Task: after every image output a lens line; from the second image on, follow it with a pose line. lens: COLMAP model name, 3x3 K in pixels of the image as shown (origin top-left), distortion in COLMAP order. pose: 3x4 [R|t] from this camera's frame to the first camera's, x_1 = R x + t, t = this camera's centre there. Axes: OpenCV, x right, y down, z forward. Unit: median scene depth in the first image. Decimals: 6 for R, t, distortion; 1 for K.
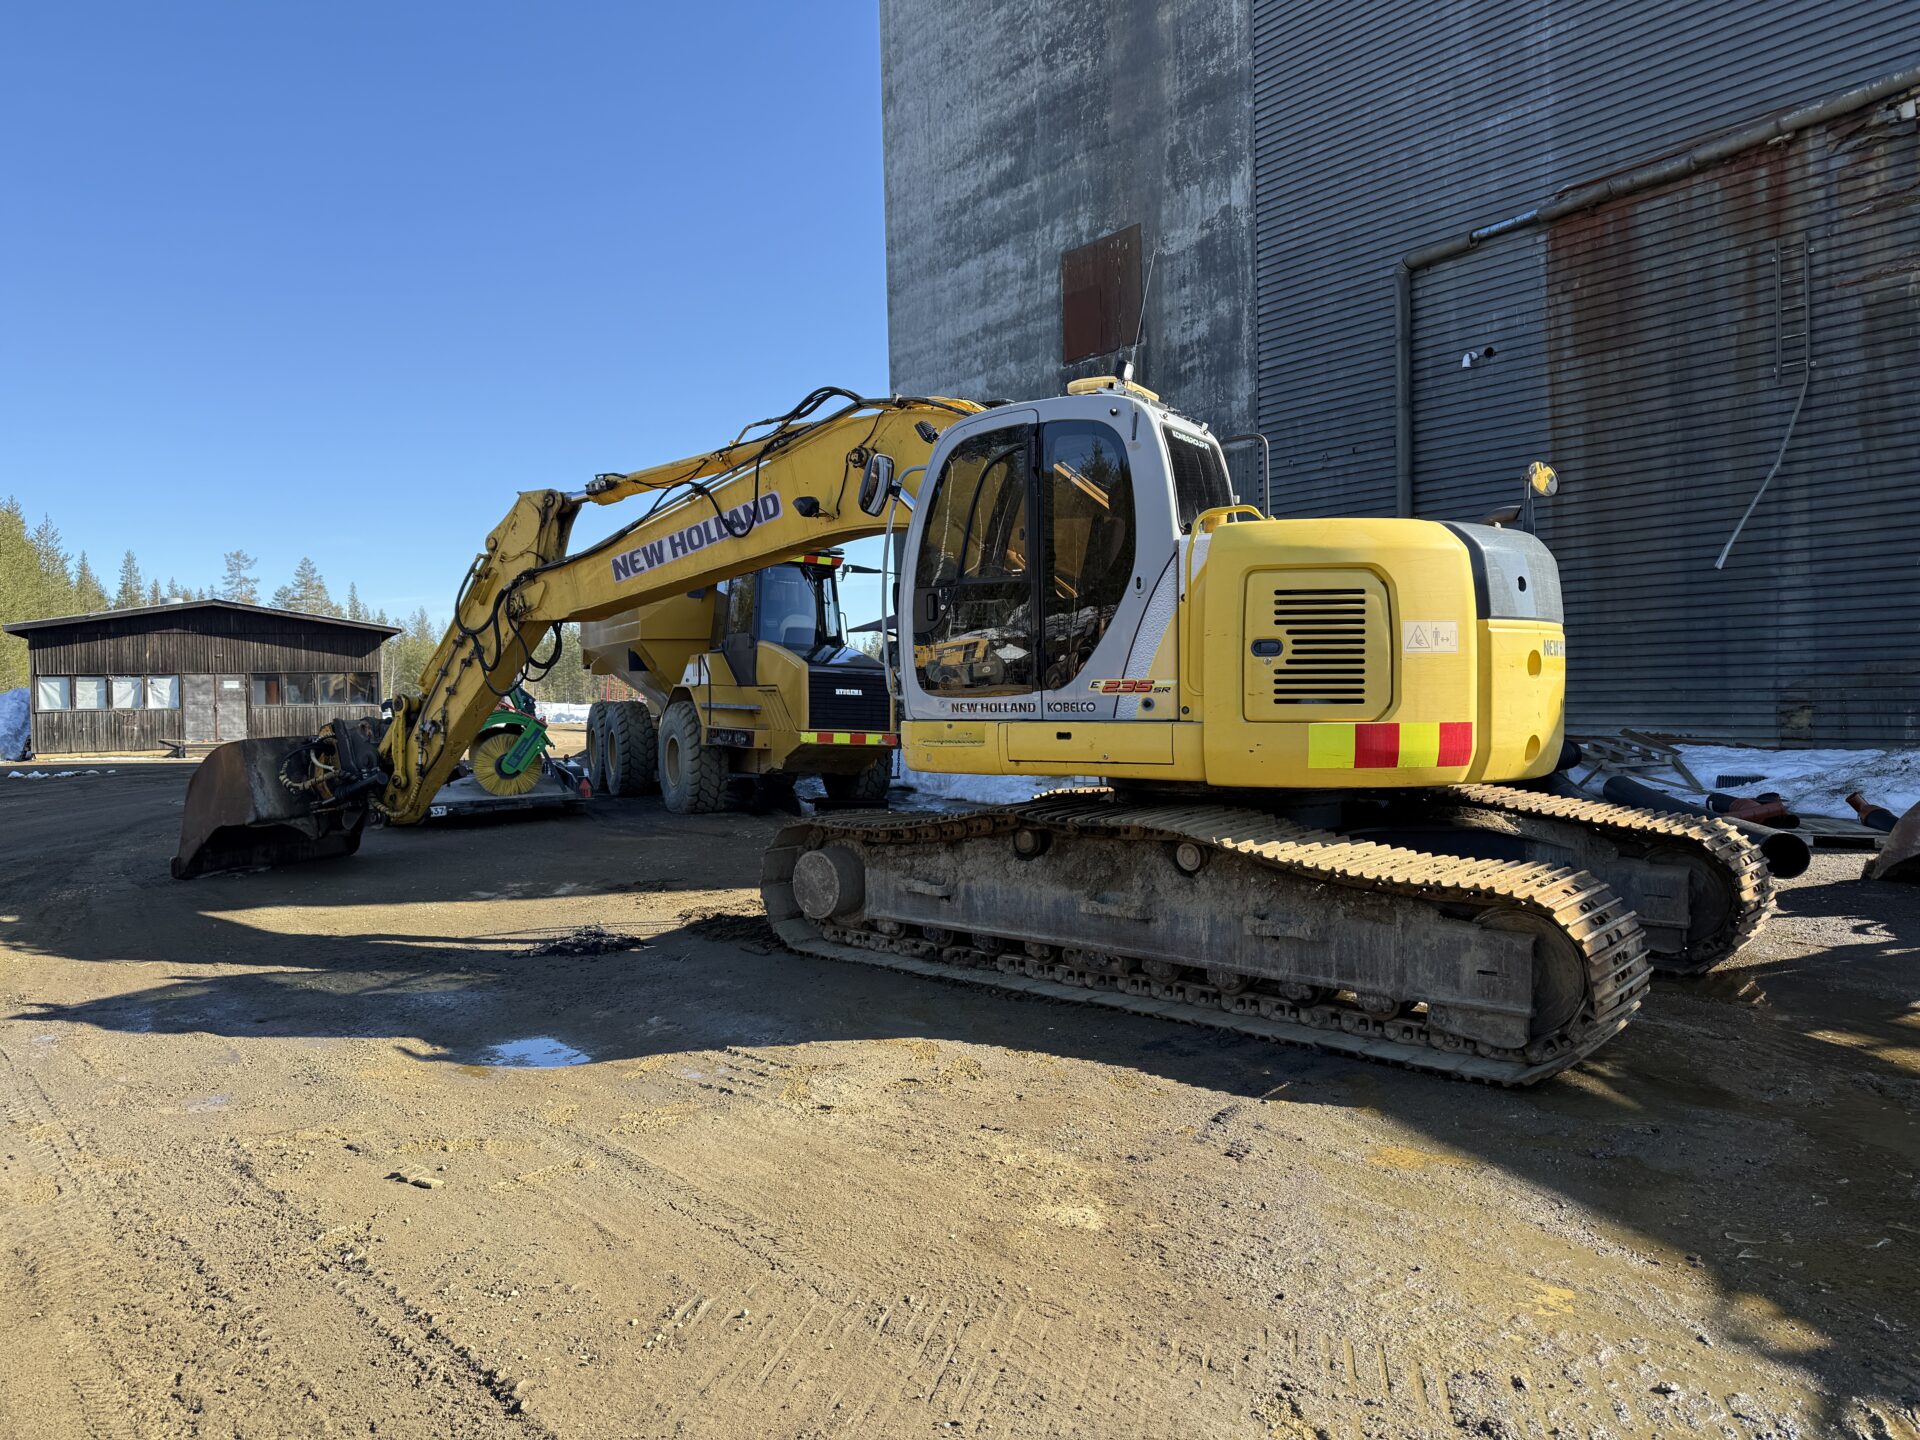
lens RADIAL K [[1350.9, 0, 961.9], [0, 1350.9, 726.6], [0, 0, 1]] dist [0.056791, -0.062479]
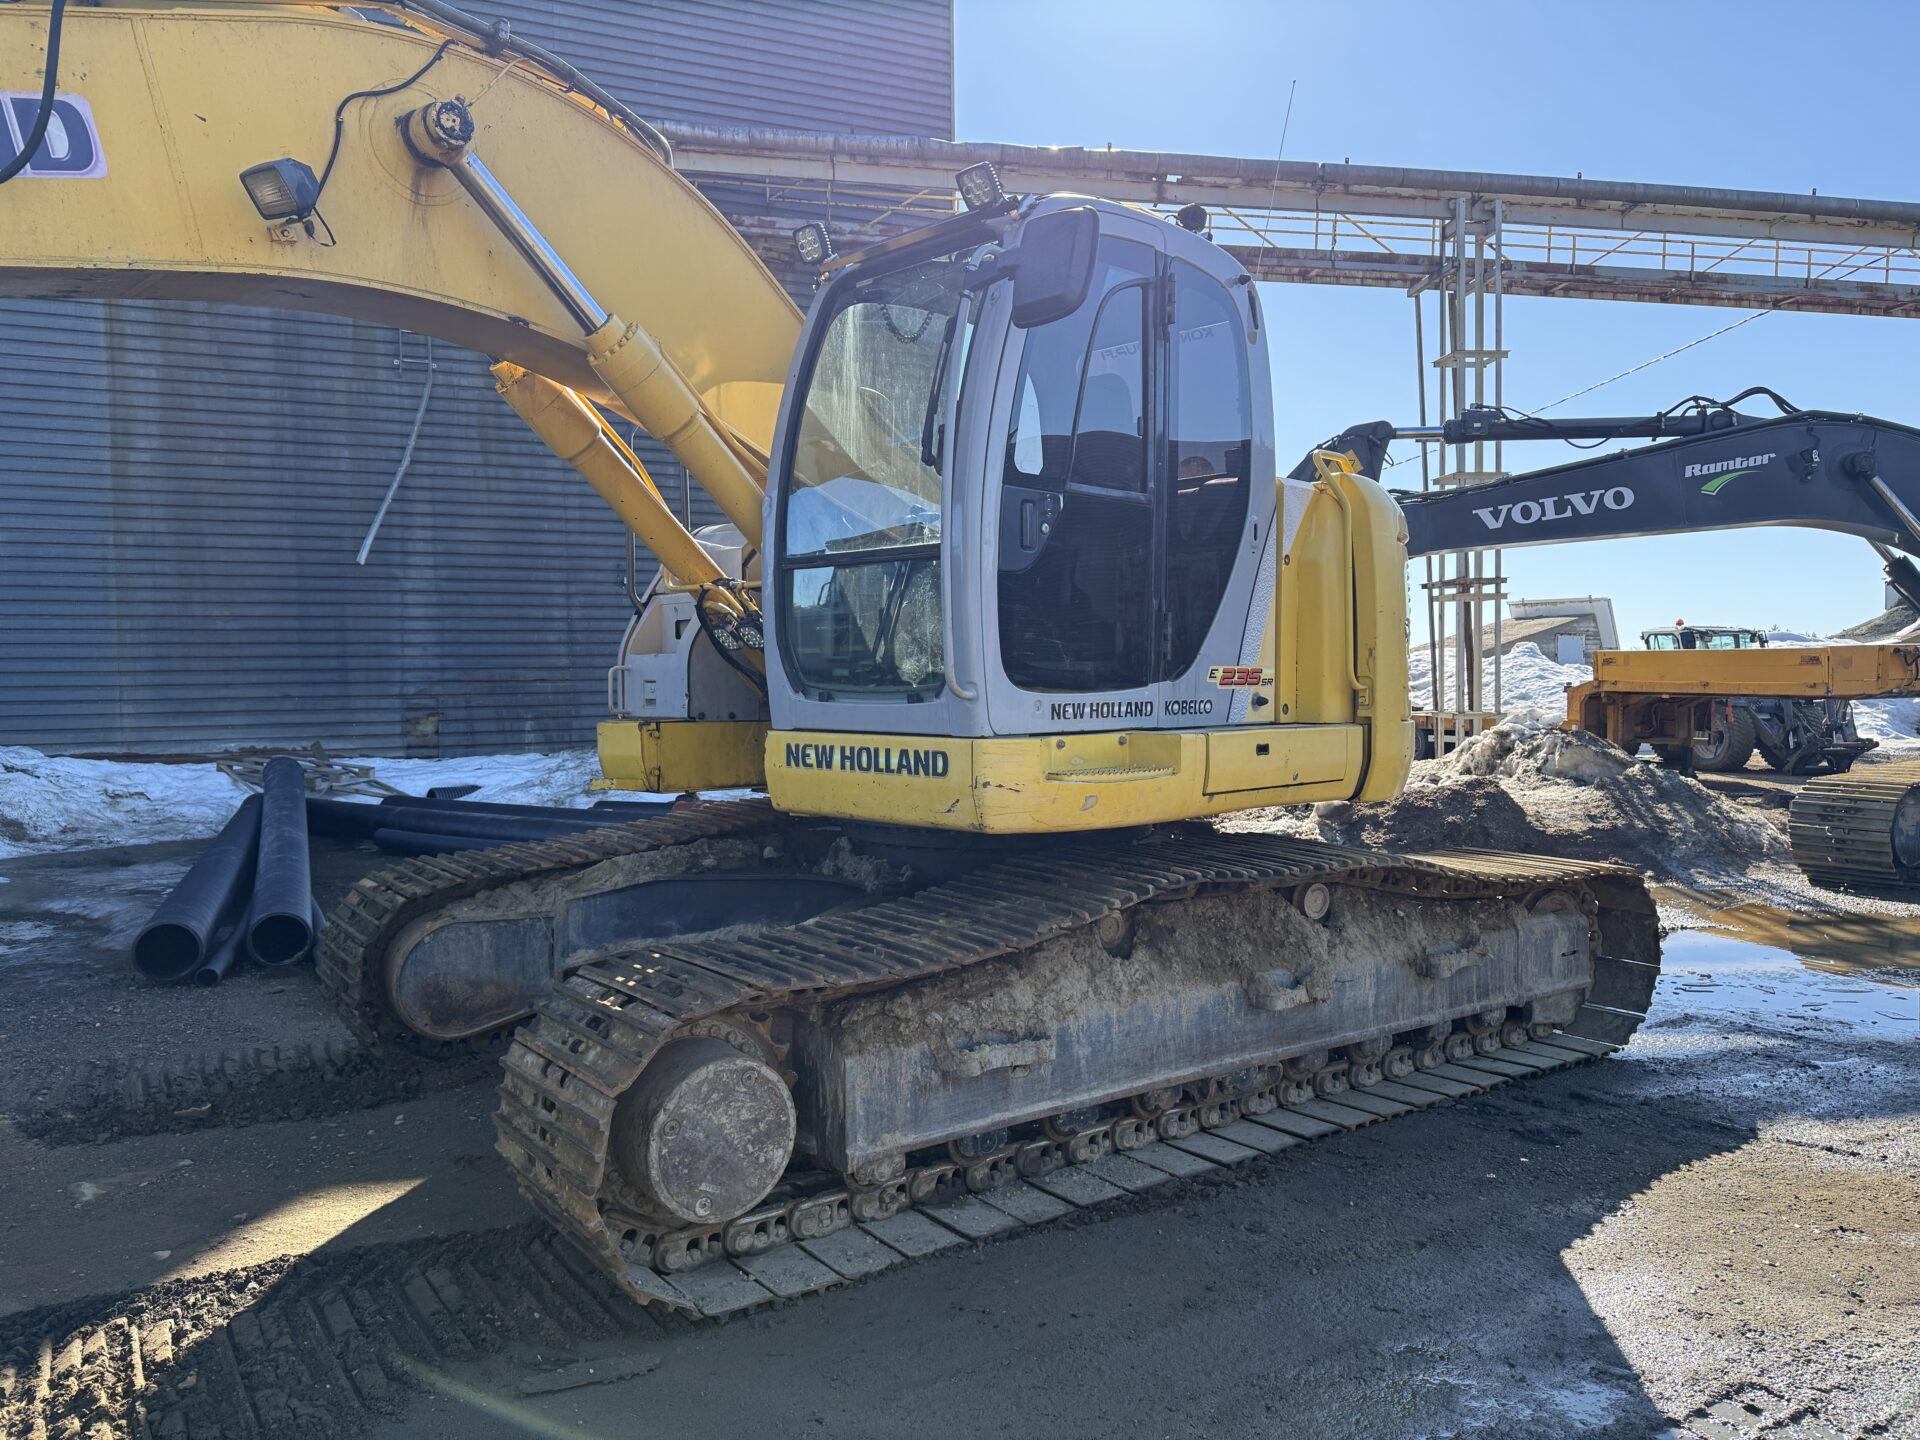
lens RADIAL K [[1350.9, 0, 967.7], [0, 1350.9, 718.1], [0, 0, 1]] dist [0.056791, -0.062479]
pose [[0.232150, -0.014703, 0.972569, -0.225401], [0.030523, 0.999503, 0.007824, -0.006724], [-0.972201, 0.027870, 0.232483, 0.367431]]
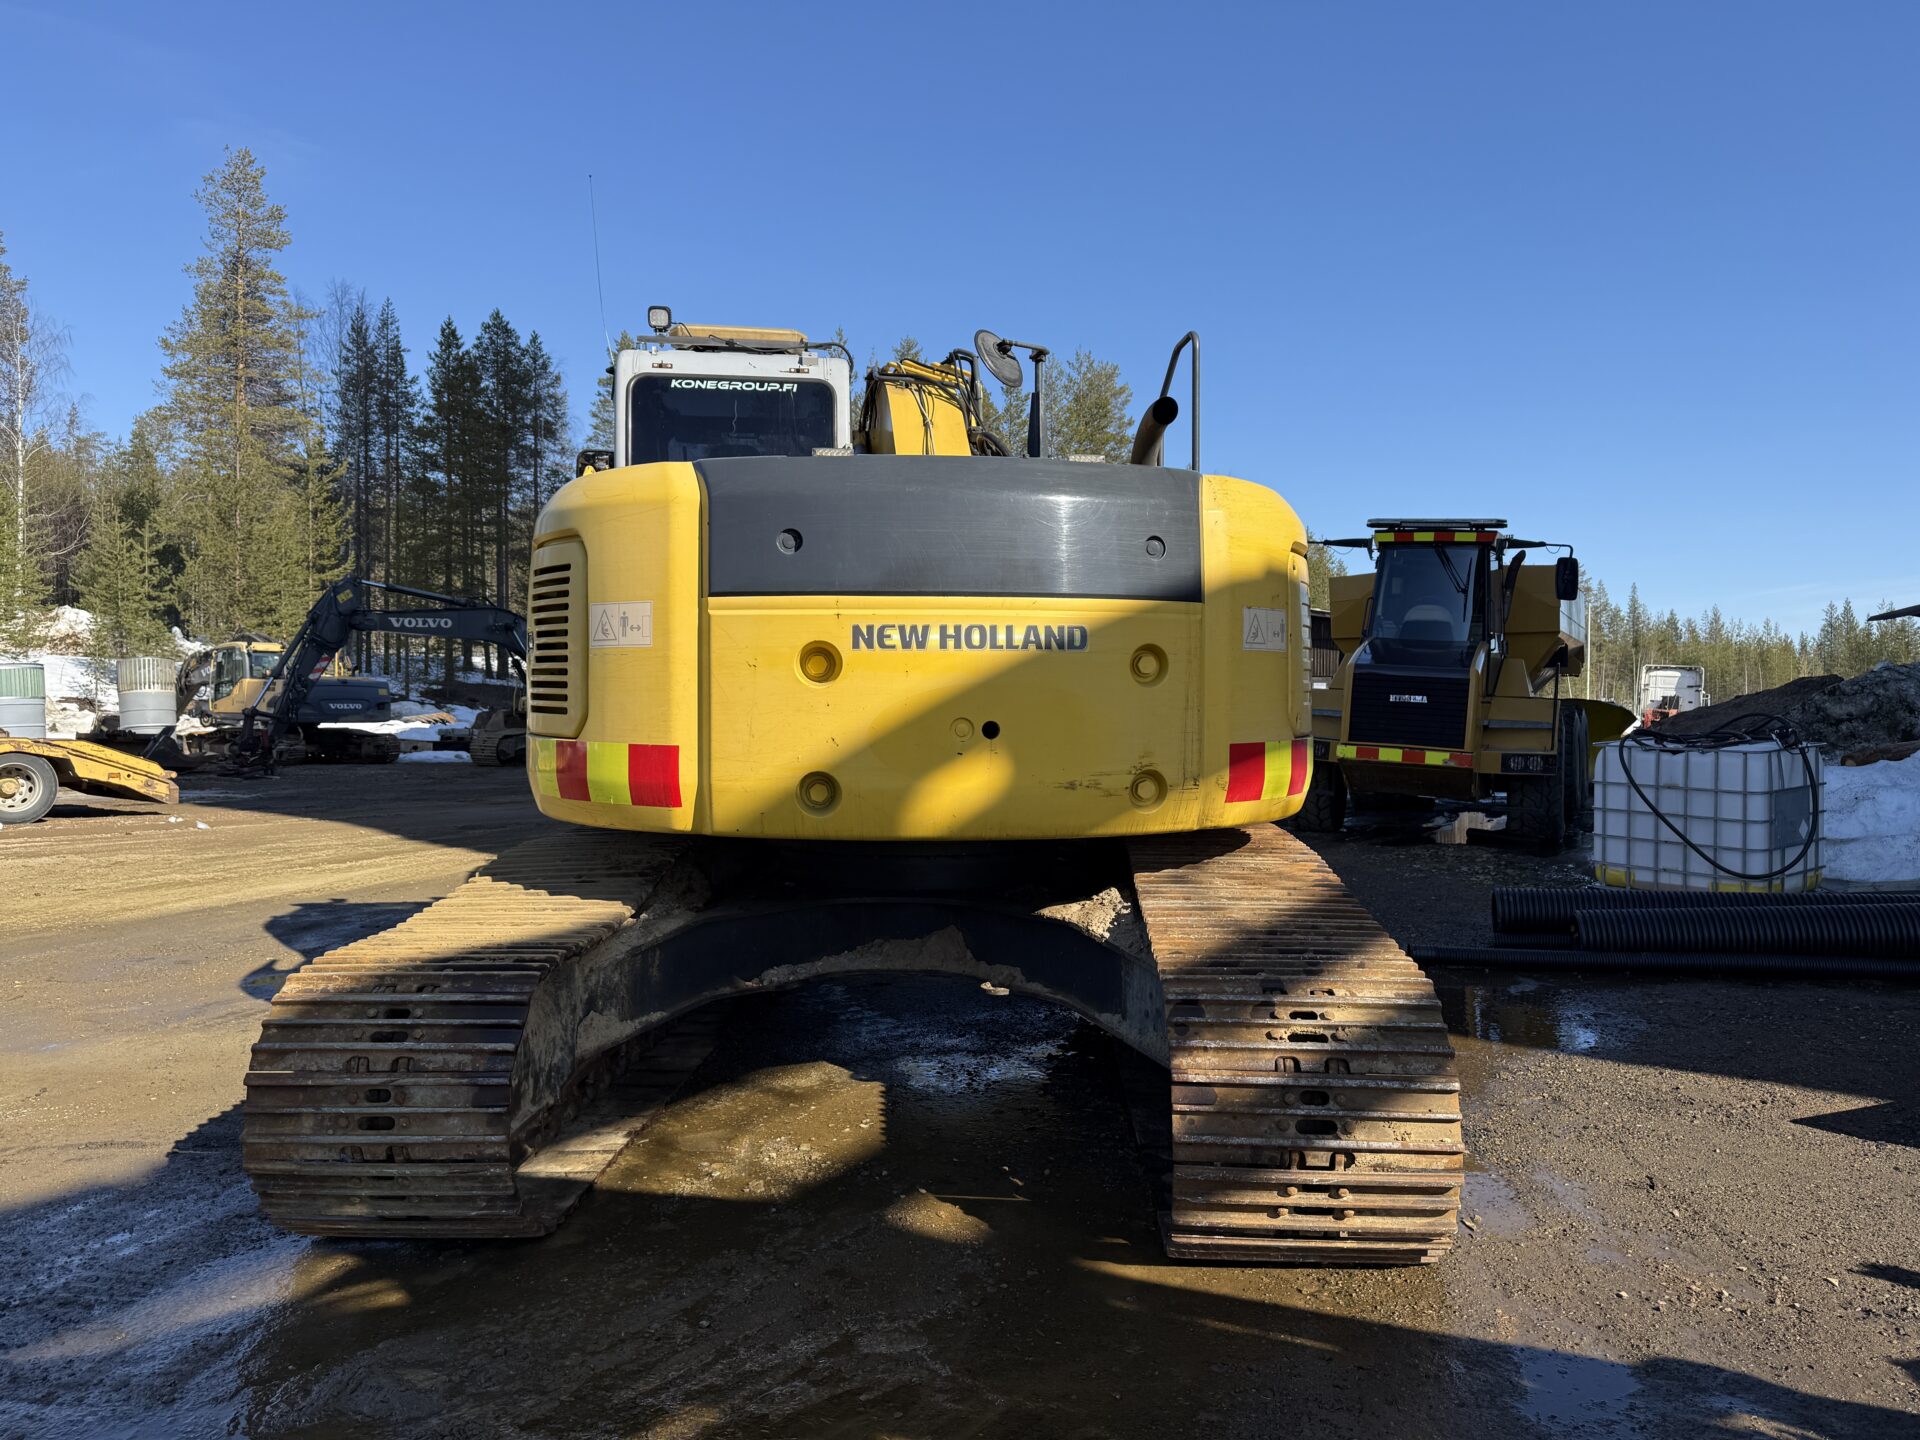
lens RADIAL K [[1356.5, 0, 953.6], [0, 1356.5, 729.6], [0, 0, 1]] dist [0.009451, 0.000663]
pose [[0.608319, 0.037254, -0.792818, 0.352581], [-0.037048, 0.999142, 0.018523, -0.010501], [0.792828, 0.018104, 0.609177, 0.242919]]
